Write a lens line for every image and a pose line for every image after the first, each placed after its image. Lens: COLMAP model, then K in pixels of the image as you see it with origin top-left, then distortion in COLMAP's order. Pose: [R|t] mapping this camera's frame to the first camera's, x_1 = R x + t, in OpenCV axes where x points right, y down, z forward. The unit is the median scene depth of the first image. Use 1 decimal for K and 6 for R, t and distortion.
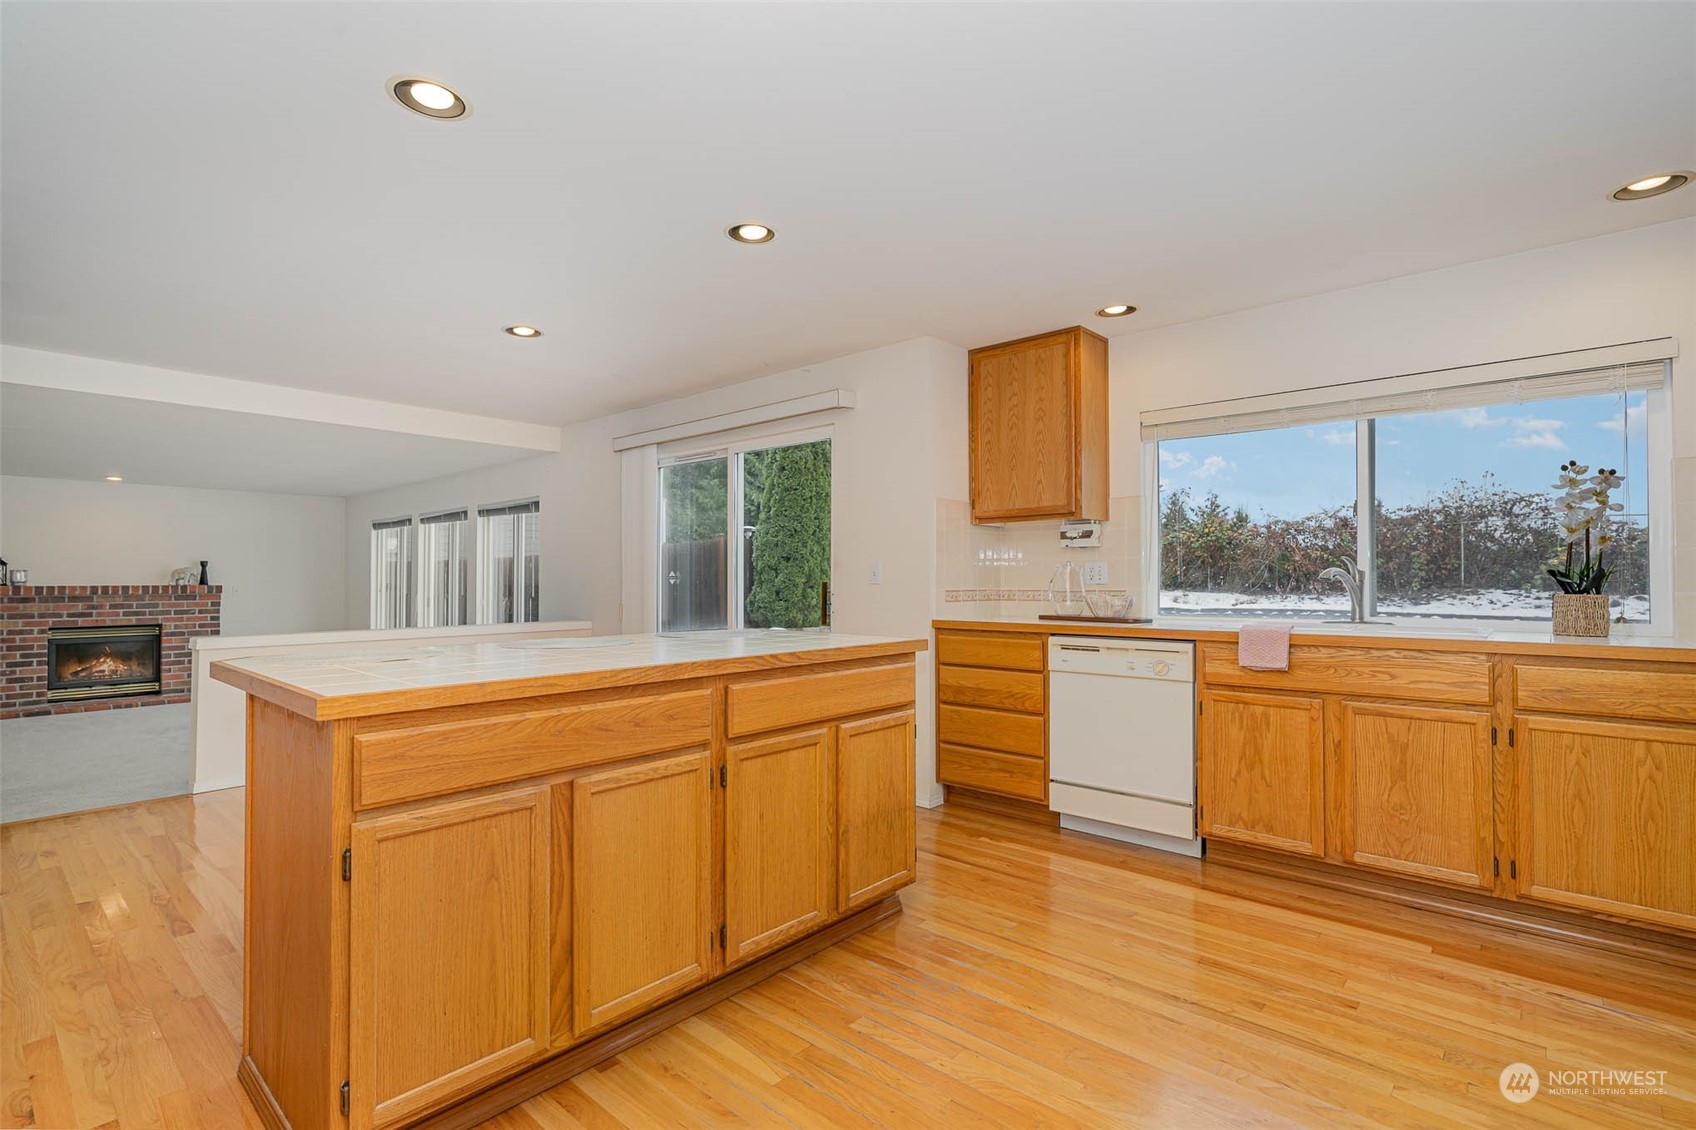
lens RADIAL K [[781.0, 0, 889.9], [0, 781.0, 569.1], [0, 0, 1]] dist [-0.000062, 0.000722]
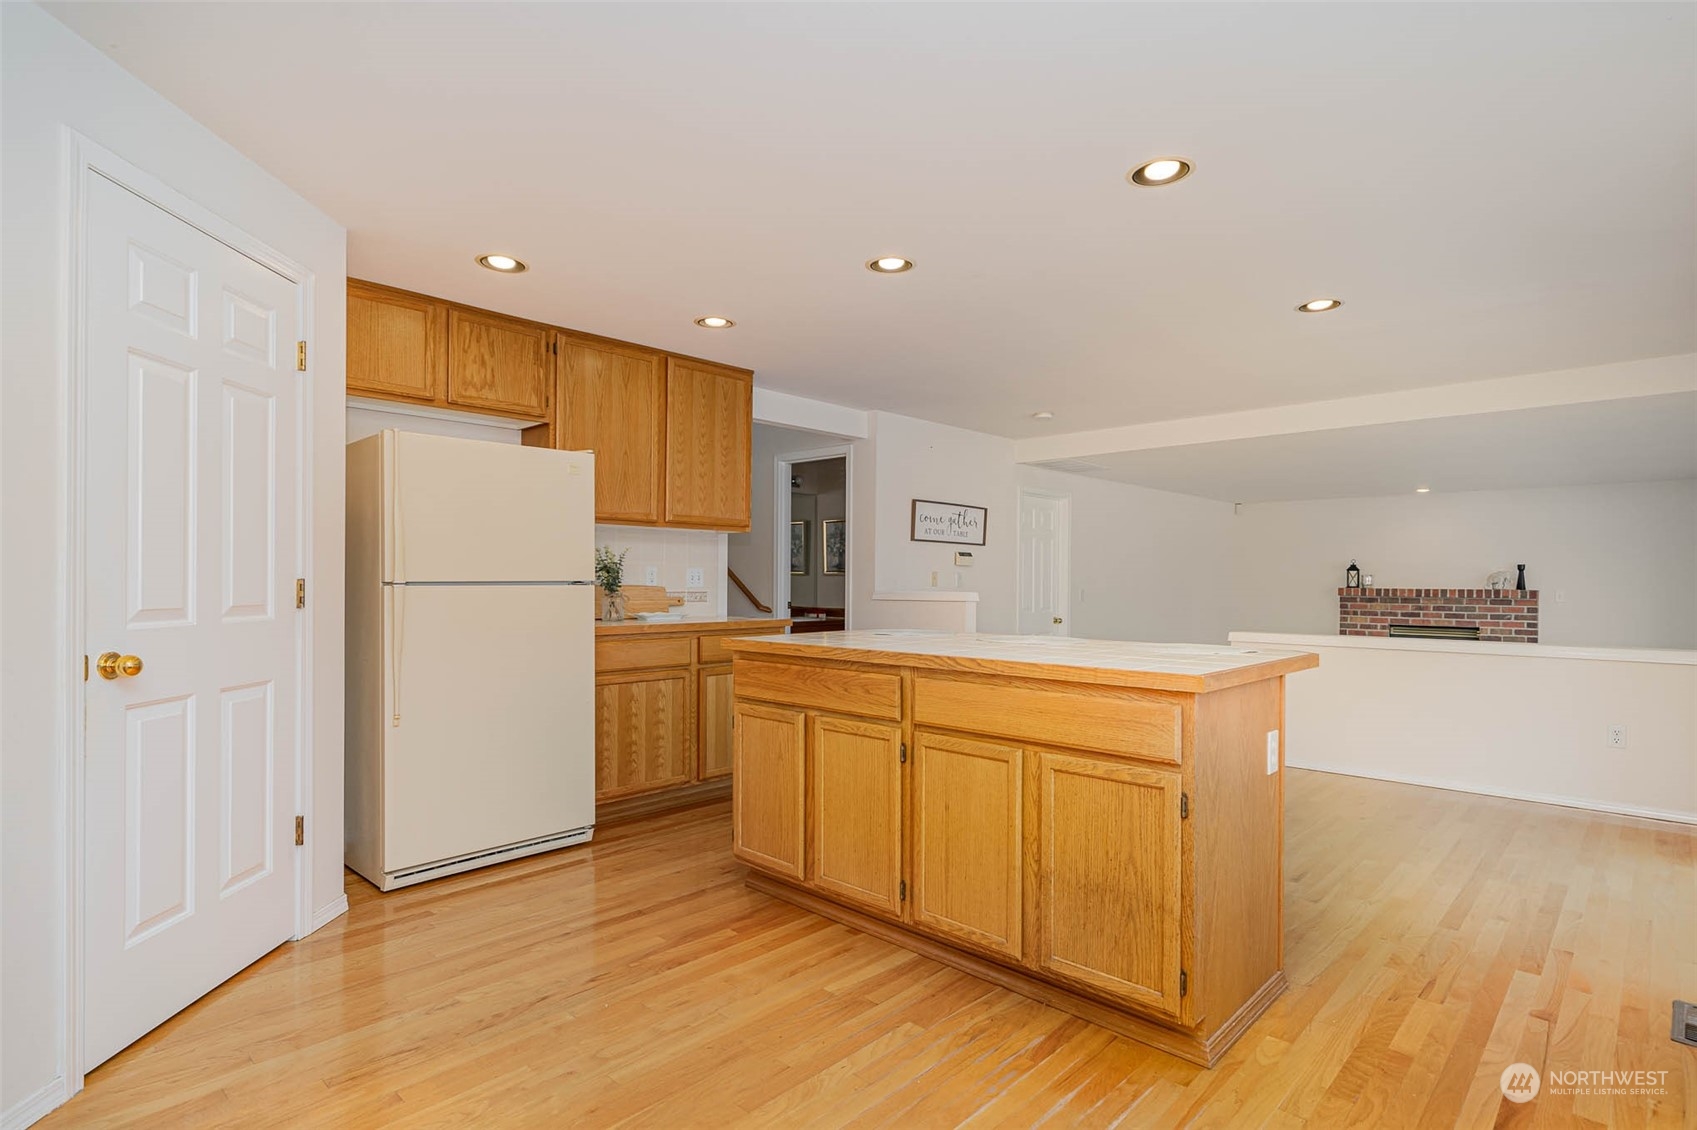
lens RADIAL K [[857.4, 0, 802.5], [0, 857.4, 582.7], [0, 0, 1]] dist [0.000067, 0.000188]
pose [[-0.087334, 0.004585, -0.996169, 0.560938], [0.007536, 0.999964, 0.003942, 0.002379], [0.996151, -0.007162, -0.087366, 0.503095]]
